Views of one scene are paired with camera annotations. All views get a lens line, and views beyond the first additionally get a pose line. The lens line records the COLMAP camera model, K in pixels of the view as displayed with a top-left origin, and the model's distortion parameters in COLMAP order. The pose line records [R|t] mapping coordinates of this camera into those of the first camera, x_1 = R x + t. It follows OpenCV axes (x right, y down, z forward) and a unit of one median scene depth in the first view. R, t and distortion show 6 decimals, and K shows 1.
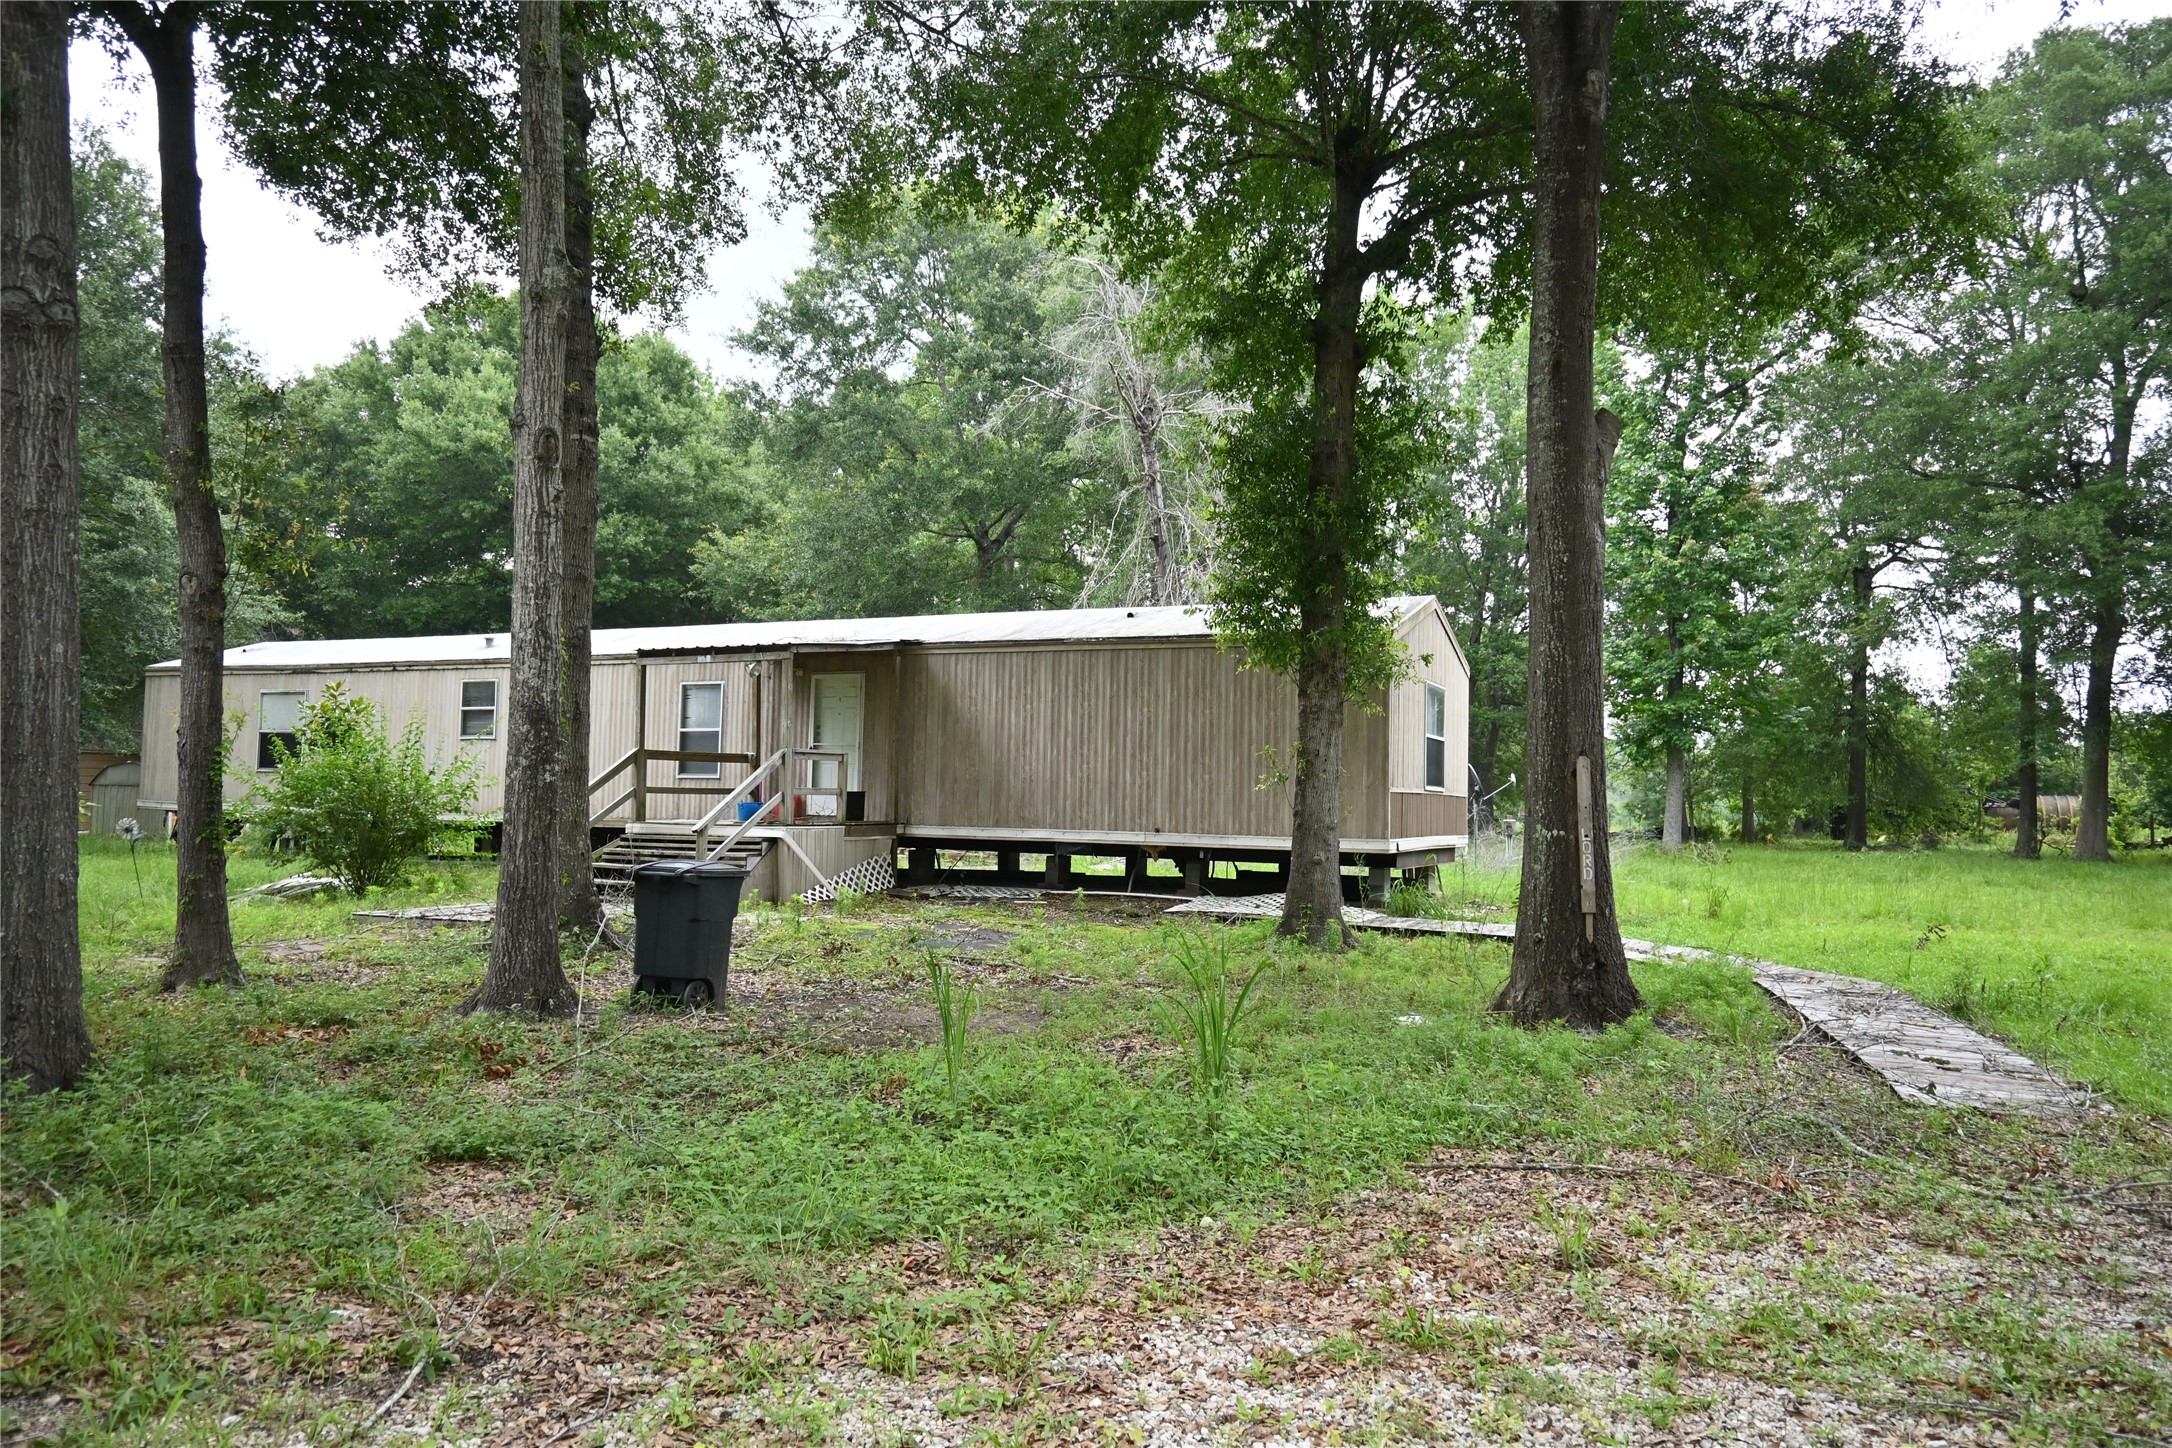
lens RADIAL K [[1469.8, 0, 1082.6], [0, 1469.8, 732.6], [0, 0, 1]] dist [-0.008303, 0.000345]
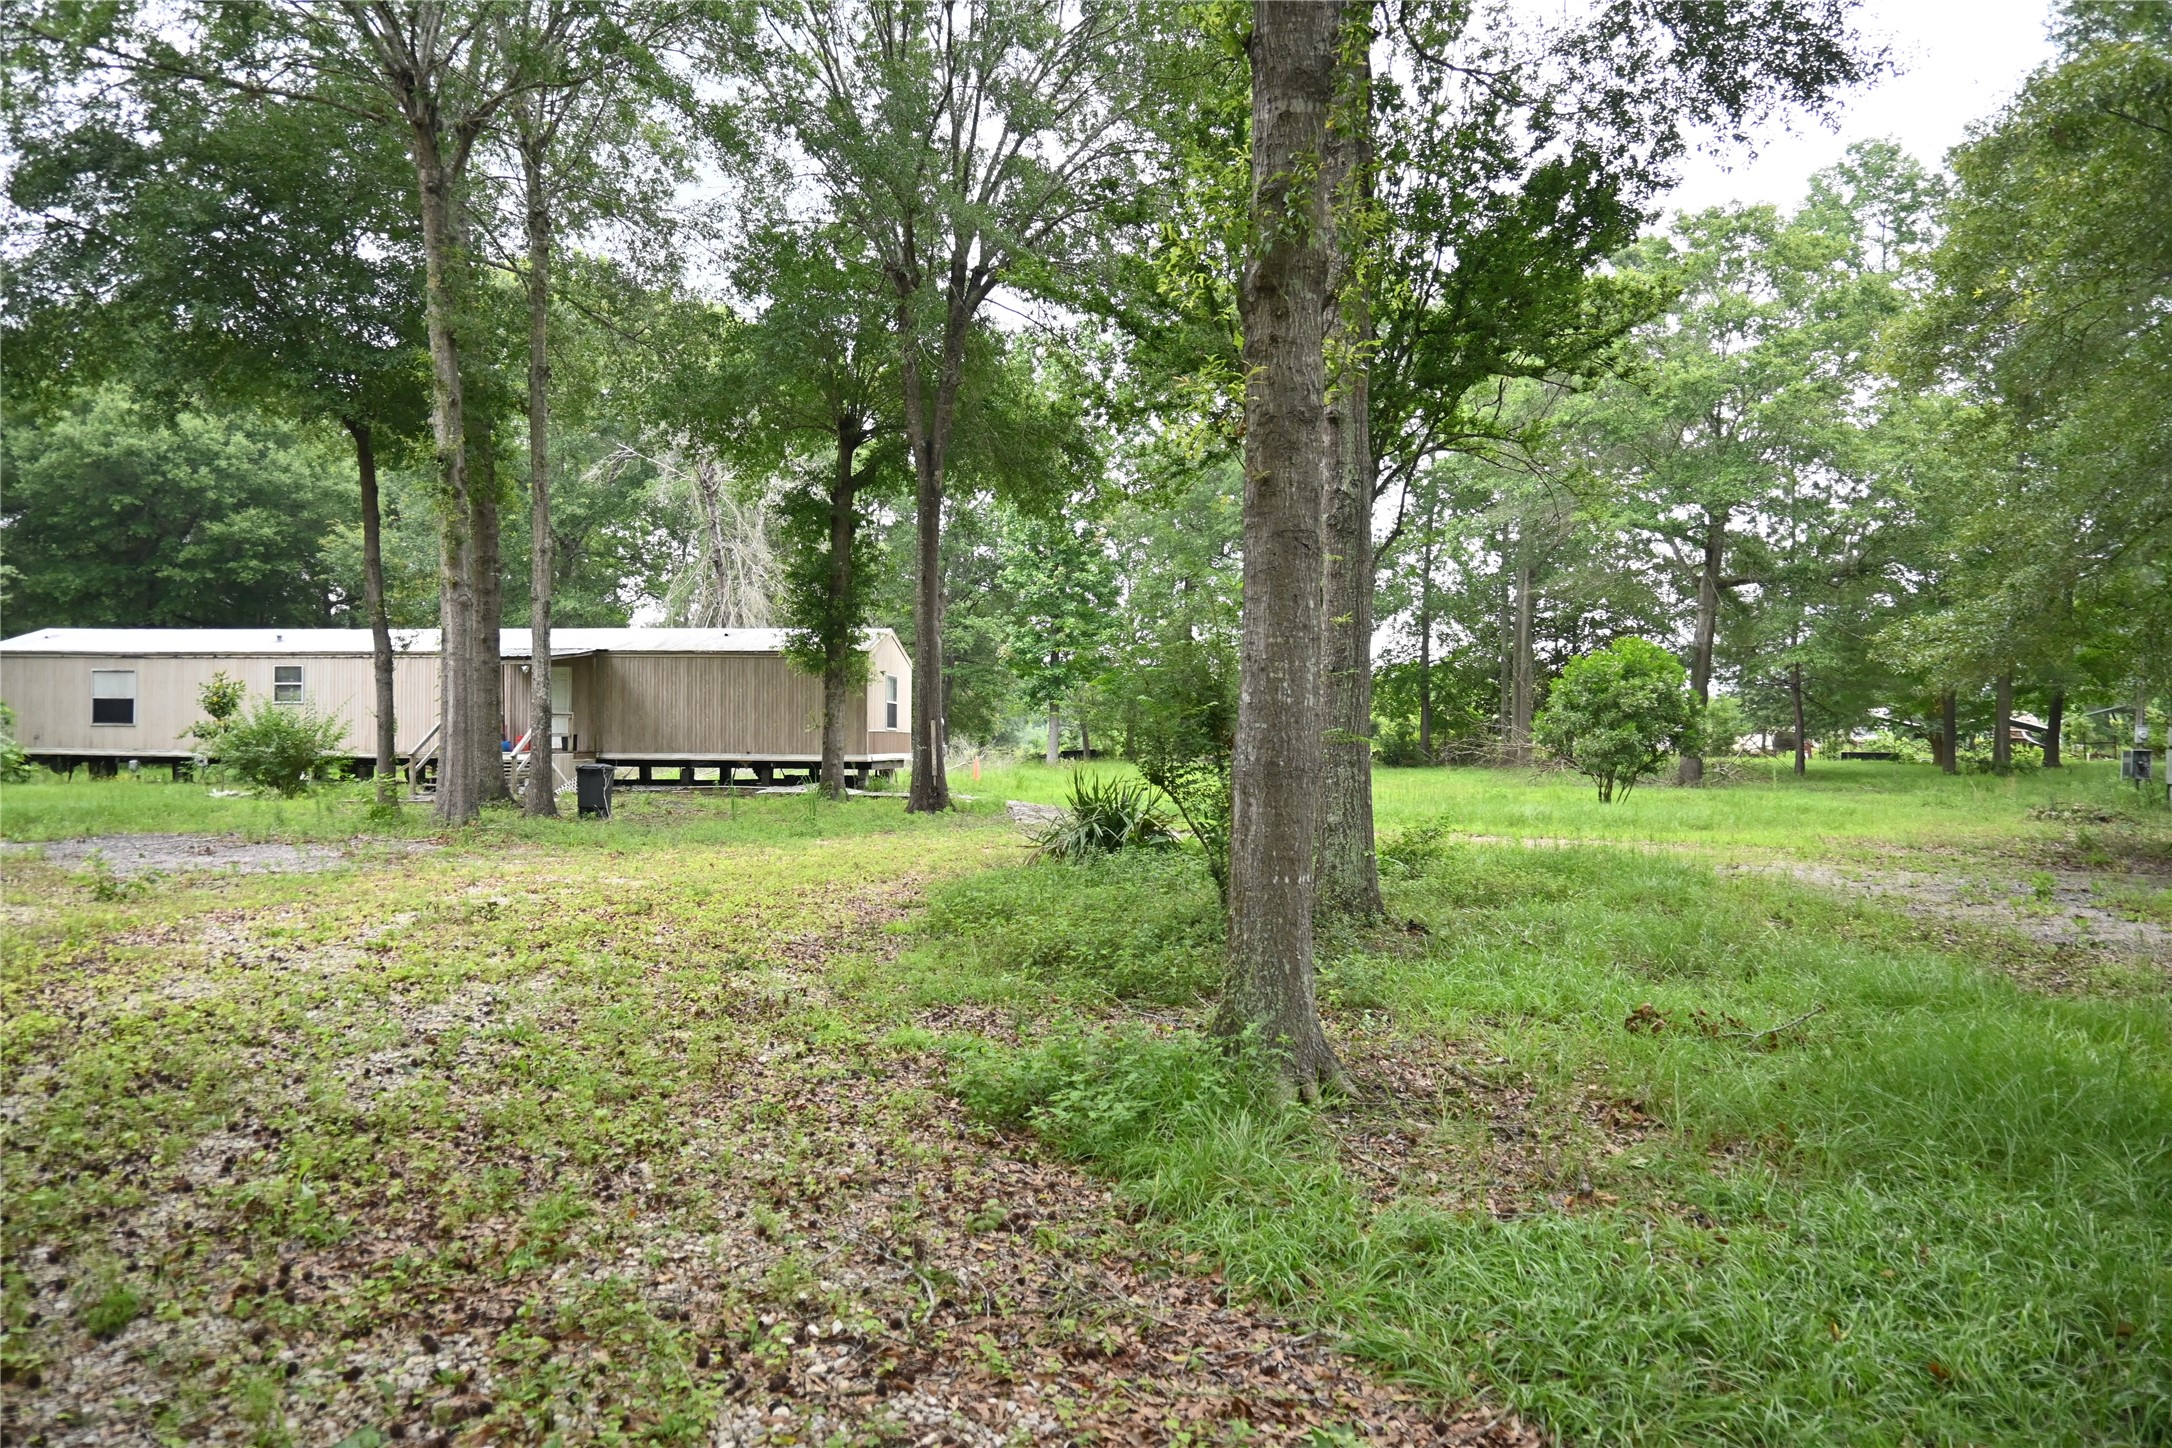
lens RADIAL K [[1469.8, 0, 1087.9], [0, 1469.8, 735.2], [0, 0, 1]] dist [-0.008303, 0.000345]
pose [[0.940887, -0.013253, 0.338460, -0.197527], [-0.003167, 0.998846, 0.047915, -0.054447], [-0.338705, -0.046155, 0.939760, -1.040114]]
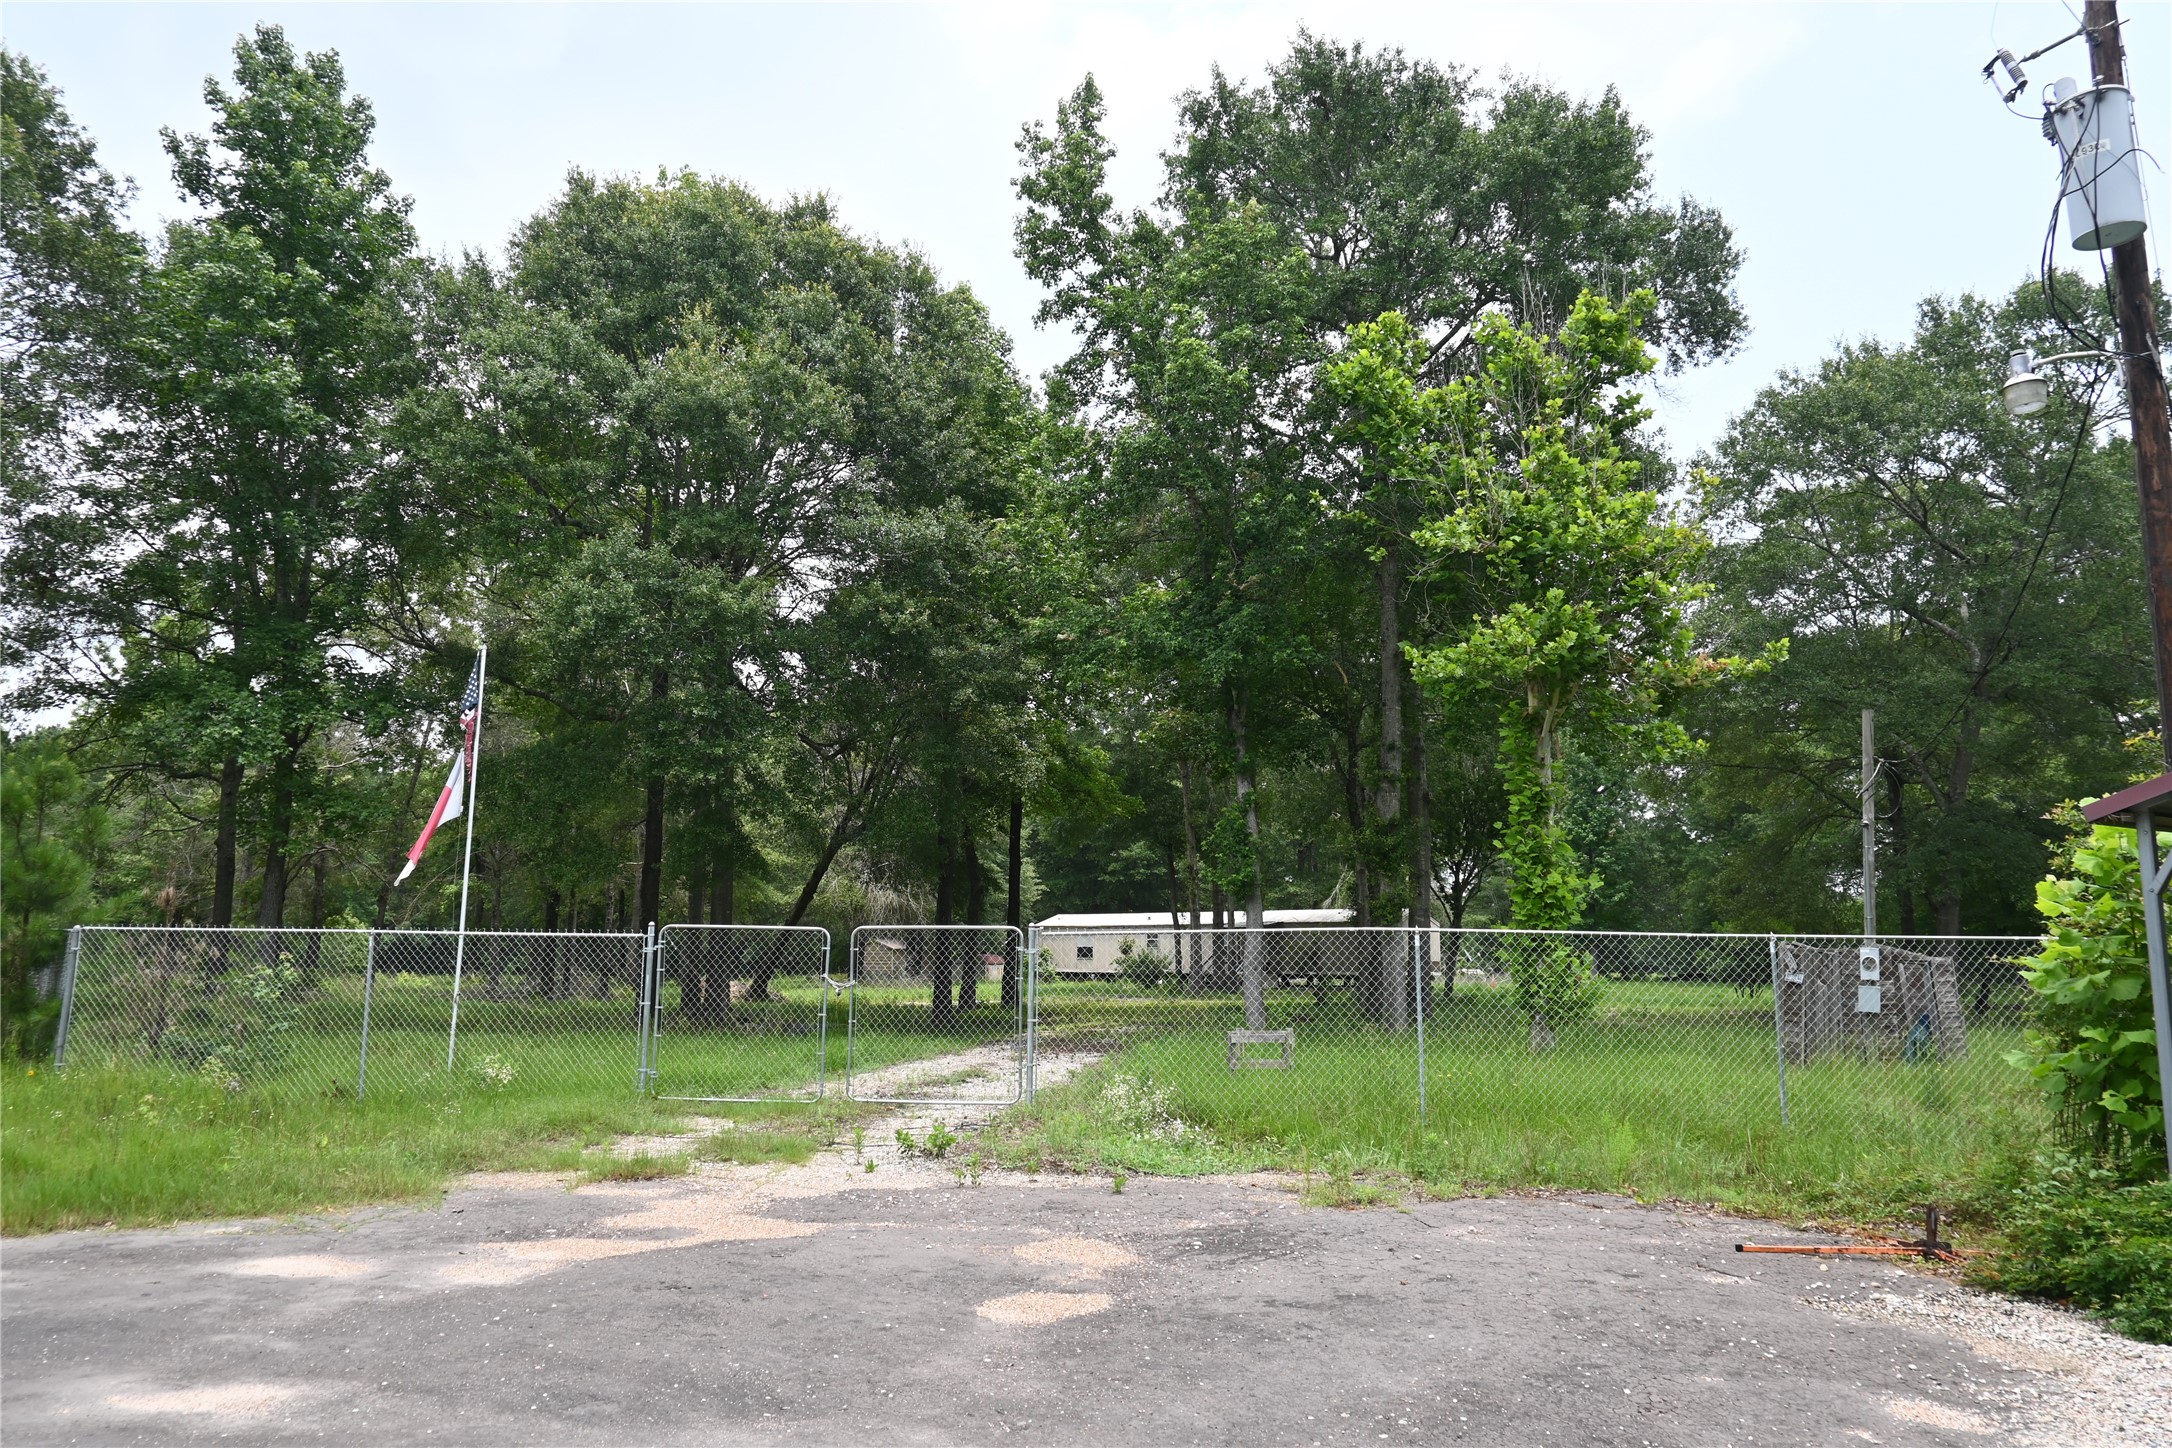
lens RADIAL K [[1469.8, 0, 1085.1], [0, 1469.8, 724.5], [0, 0, 1]] dist [-0.008303, 0.000345]
pose [[0.975652, -0.050067, -0.213535, 0.266279], [0.024684, 0.992476, -0.119924, -0.149318], [0.217933, 0.111733, 0.969547, -3.363778]]
